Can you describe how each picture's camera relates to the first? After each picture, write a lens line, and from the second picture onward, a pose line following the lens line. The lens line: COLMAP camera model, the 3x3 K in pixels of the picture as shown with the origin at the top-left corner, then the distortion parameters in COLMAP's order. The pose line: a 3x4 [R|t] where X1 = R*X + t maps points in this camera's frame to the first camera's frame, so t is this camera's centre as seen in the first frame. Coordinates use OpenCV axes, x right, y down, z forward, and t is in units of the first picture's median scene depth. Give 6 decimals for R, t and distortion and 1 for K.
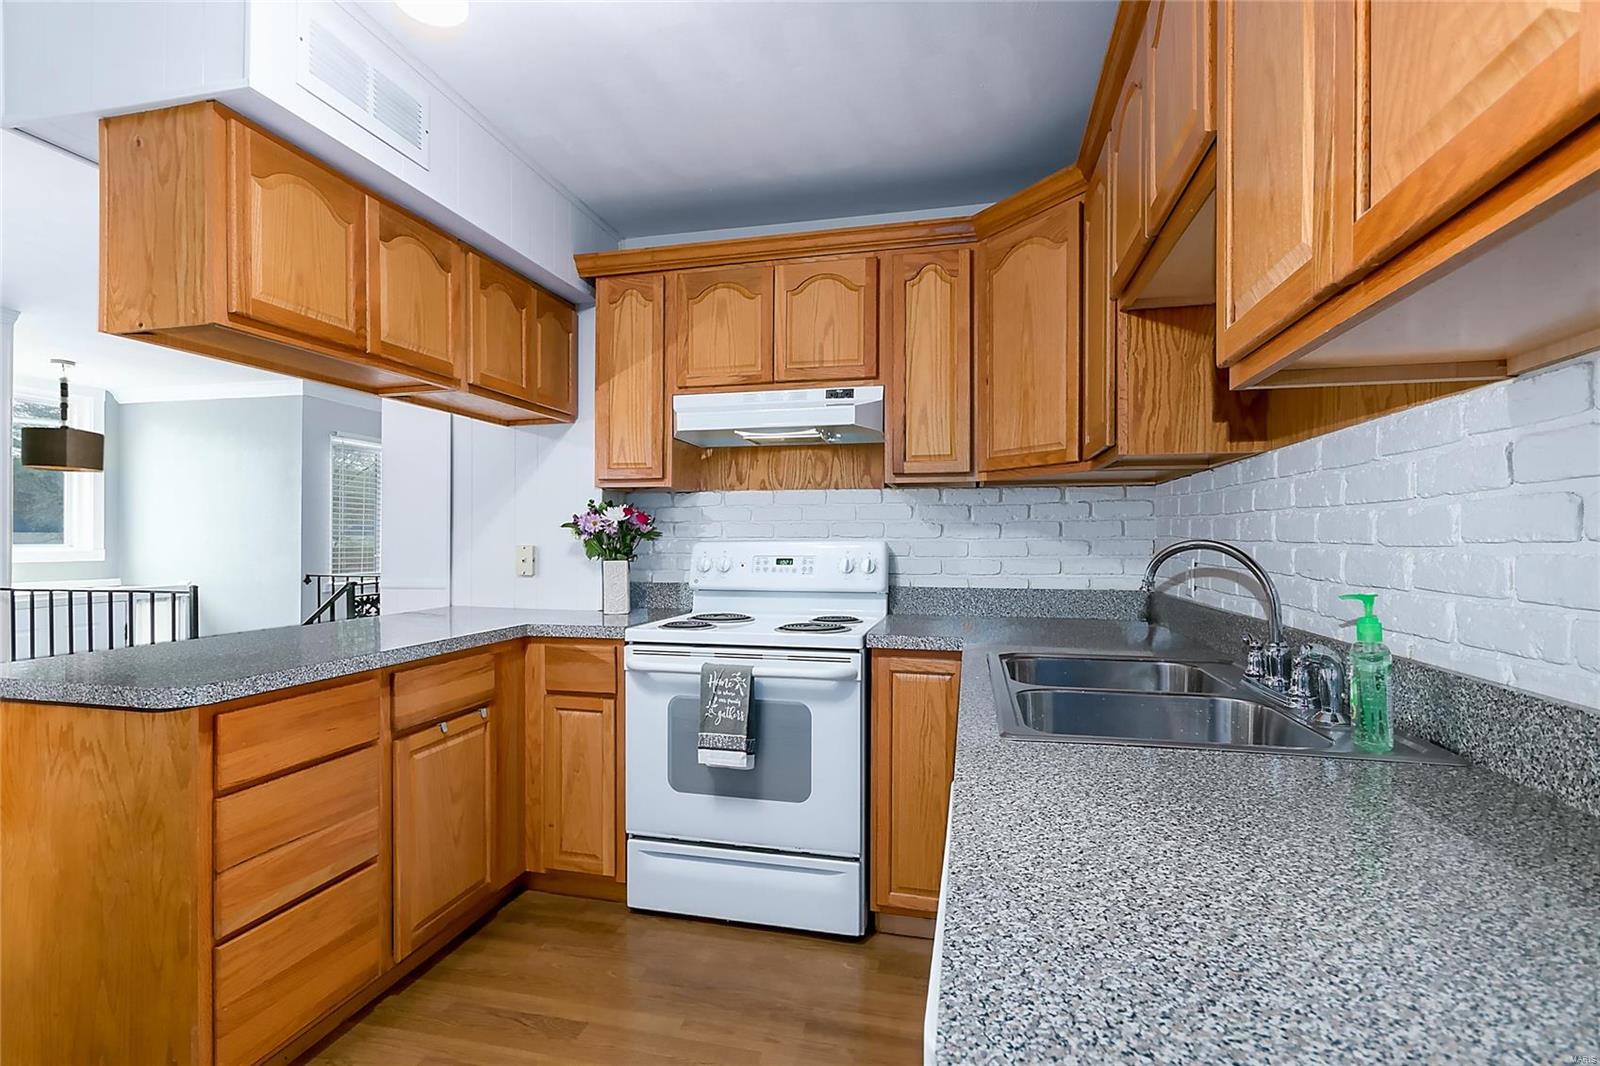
lens RADIAL K [[748.4, 0, 795.2], [0, 748.4, 539.6], [0, 0, 1]] dist [-0.003500, -0.000623]
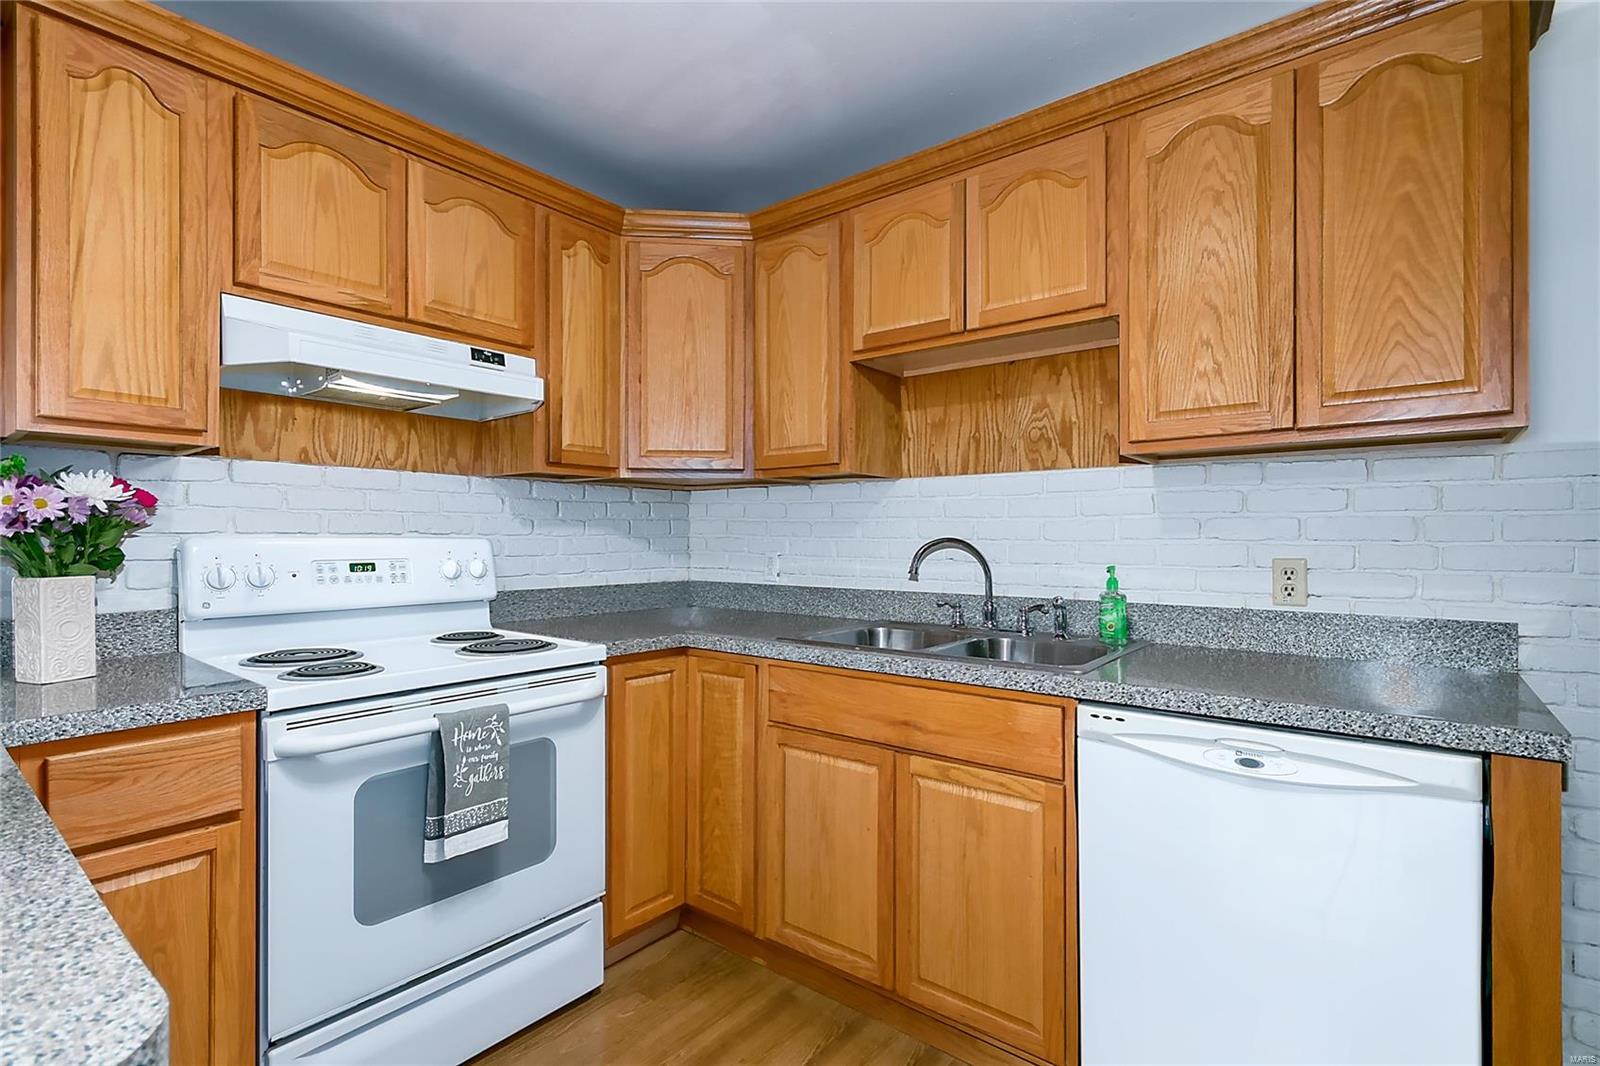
lens RADIAL K [[748.4, 0, 793.5], [0, 748.4, 538.9], [0, 0, 1]] dist [-0.003500, -0.000623]
pose [[0.437143, -0.001252, 0.899391, -0.530889], [-0.000827, 0.999998, 0.001794, 0.000558], [-0.899392, -0.001528, 0.437141, 0.354506]]
